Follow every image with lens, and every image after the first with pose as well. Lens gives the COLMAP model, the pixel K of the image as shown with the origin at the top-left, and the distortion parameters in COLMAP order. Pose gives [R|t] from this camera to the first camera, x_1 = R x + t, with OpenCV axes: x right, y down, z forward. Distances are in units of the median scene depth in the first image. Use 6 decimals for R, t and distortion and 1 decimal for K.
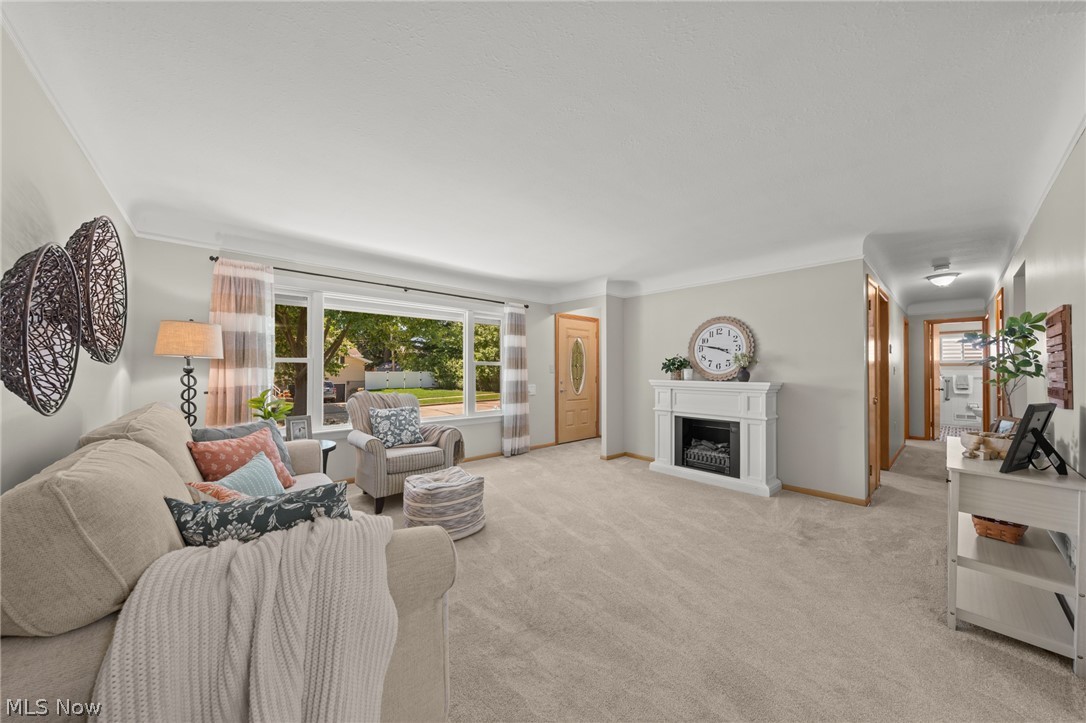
lens RADIAL K [[370.3, 0, 550.9], [0, 370.3, 366.3], [0, 0, 1]] dist [-0.000728, -0.000101]
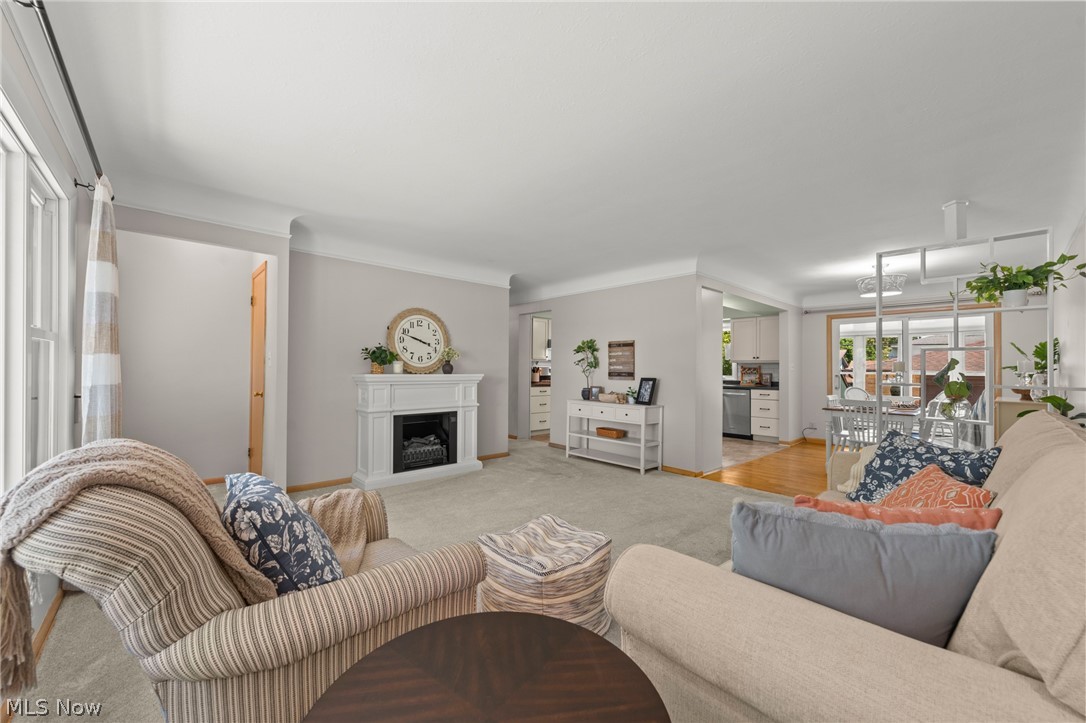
lens RADIAL K [[424.0, 0, 546.1], [0, 424.0, 364.5], [0, 0, 1]] dist [-0.011221, -0.000519]
pose [[0.009387, 0.012015, 0.999884, -0.637452], [-0.015759, 0.999805, -0.011866, 0.021734], [-0.999832, -0.015646, 0.009574, 0.634192]]
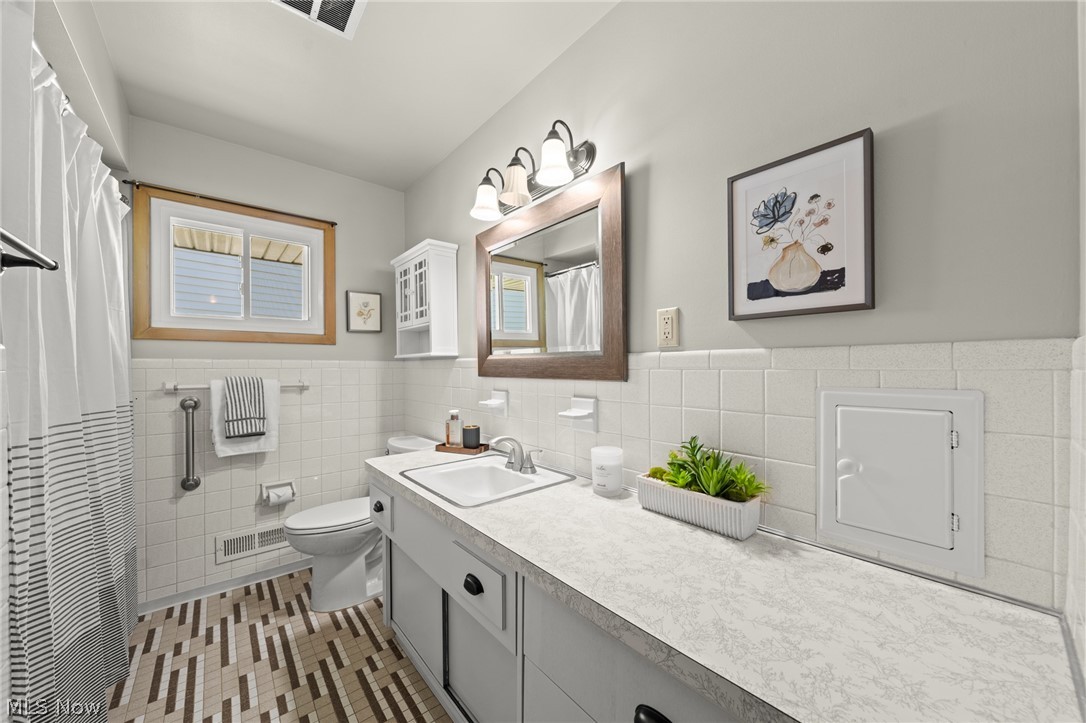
lens RADIAL K [[382.1, 0, 543.2], [0, 382.1, 363.5], [0, 0, 1]] dist [-0.004514, -0.000165]
pose [[0.033897, -0.004659, 0.999414, 1.605005], [-0.009039, 0.999947, 0.004968, 0.019618], [-0.999384, -0.009202, 0.033853, 1.471245]]
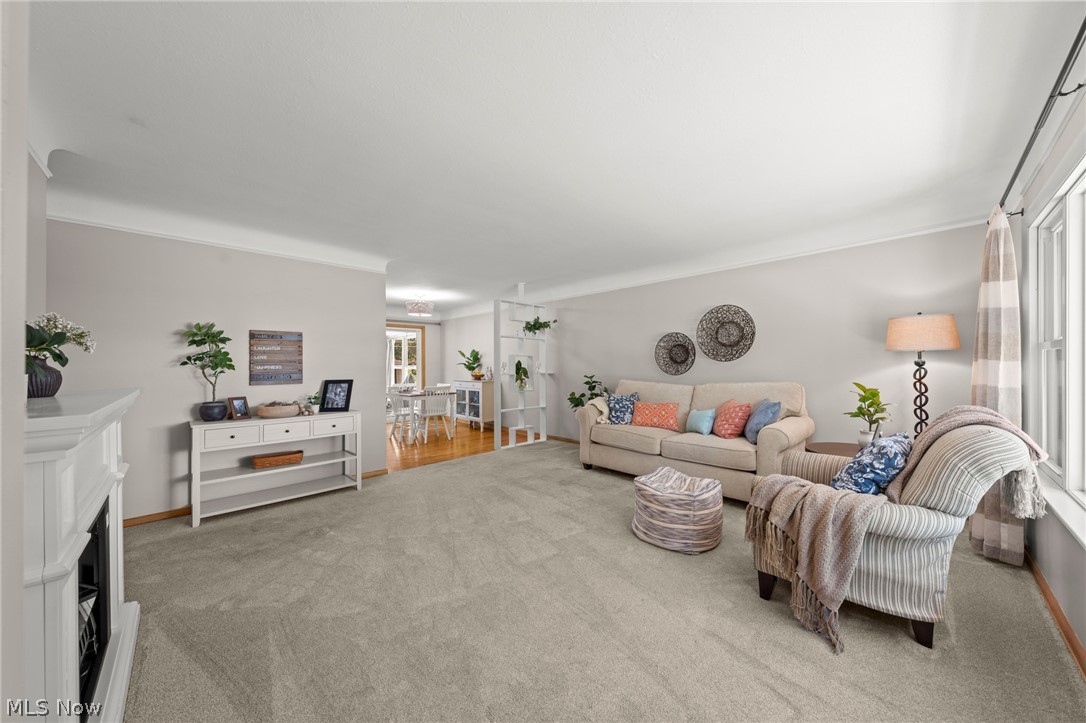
lens RADIAL K [[370.3, 0, 553.4], [0, 370.3, 364.8], [0, 0, 1]] dist [-0.000728, -0.000101]
pose [[-0.998505, 0.001873, -0.054634, 0.055961], [0.002172, 0.999983, -0.005408, 0.011863], [0.054623, -0.005519, -0.998492, 1.244775]]
